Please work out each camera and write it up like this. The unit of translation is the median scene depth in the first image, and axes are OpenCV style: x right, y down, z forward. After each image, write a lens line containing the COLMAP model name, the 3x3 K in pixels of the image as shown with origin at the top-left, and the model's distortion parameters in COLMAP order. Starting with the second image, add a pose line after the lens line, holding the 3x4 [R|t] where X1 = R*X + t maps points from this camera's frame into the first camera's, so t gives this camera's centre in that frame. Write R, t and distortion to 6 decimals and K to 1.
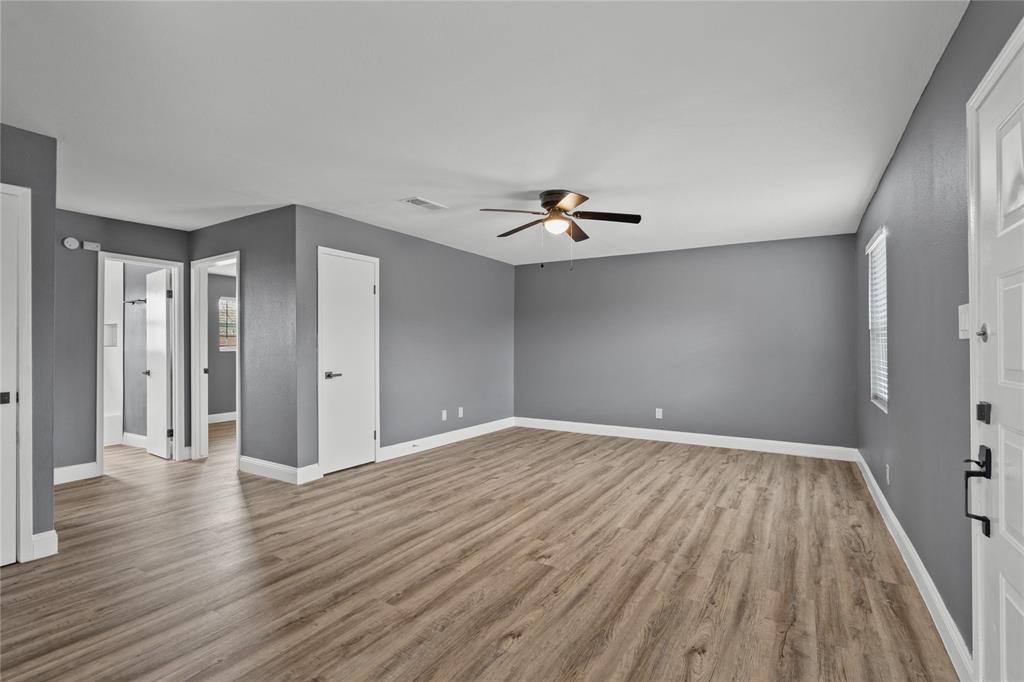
lens RADIAL K [[474.0, 0, 509.6], [0, 474.0, 346.9], [0, 0, 1]] dist [-0.001660, 0.001062]
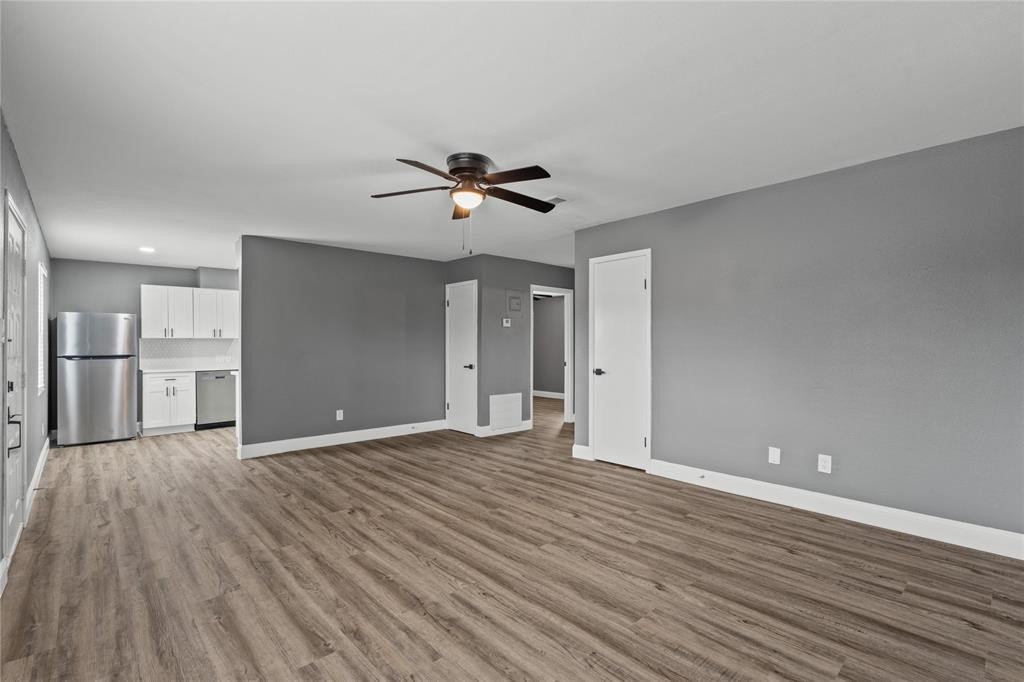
lens RADIAL K [[470.7, 0, 510.3], [0, 470.7, 344.6], [0, 0, 1]] dist [-0.001821, -0.000207]
pose [[-0.280700, -0.003183, -0.959790, 0.951574], [0.002059, 0.999990, -0.003918, 0.000530], [0.959793, -0.003076, -0.280691, 1.438854]]
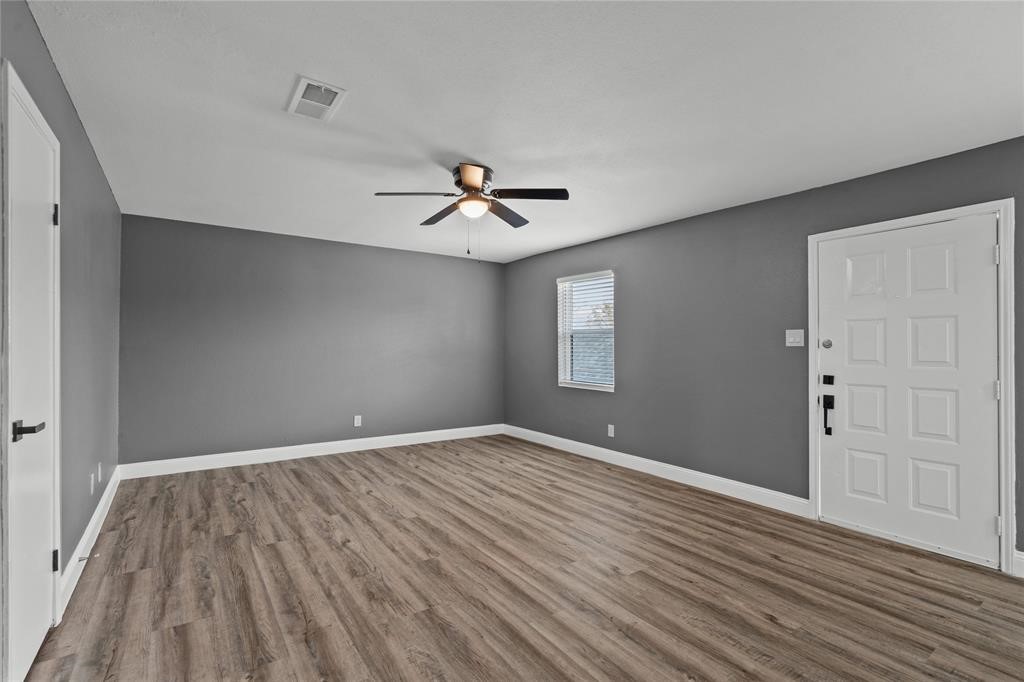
lens RADIAL K [[474.0, 0, 509.6], [0, 474.0, 346.9], [0, 0, 1]] dist [-0.001660, 0.001062]
pose [[0.397820, -0.000500, 0.917463, -0.725574], [-0.002582, 0.999995, 0.001664, -0.005728], [-0.917460, -0.003031, 0.397817, 0.667598]]
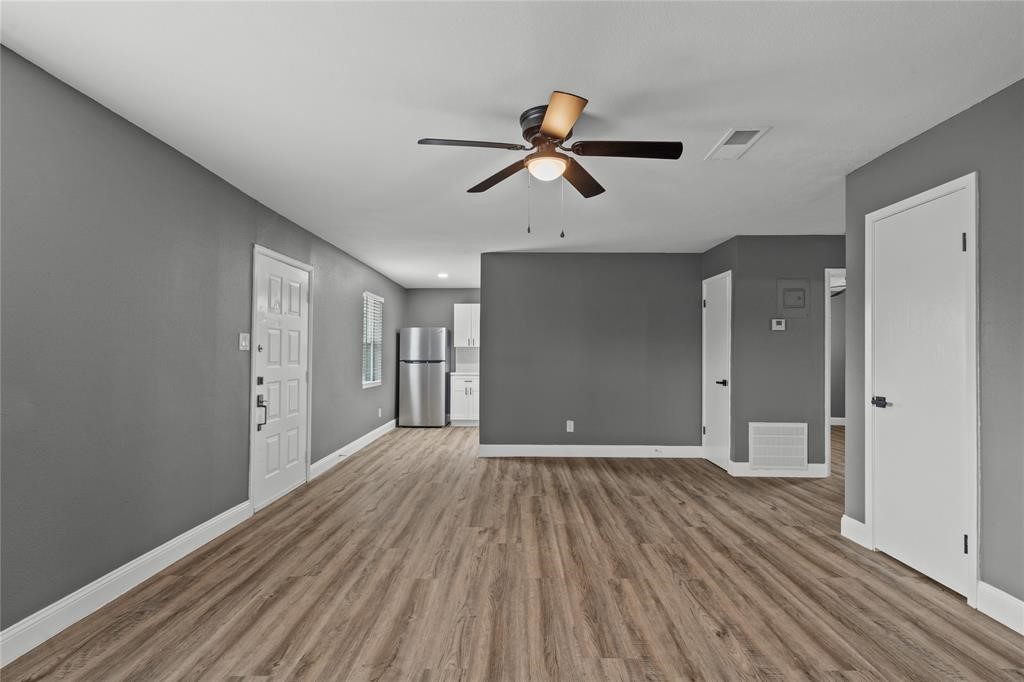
lens RADIAL K [[474.0, 0, 509.6], [0, 474.0, 346.9], [0, 0, 1]] dist [-0.001660, 0.001062]
pose [[-0.858606, -0.014441, -0.512432, 0.517978], [-0.007809, 0.999856, -0.015092, -0.003502], [0.512576, -0.008957, -0.858595, 1.684553]]
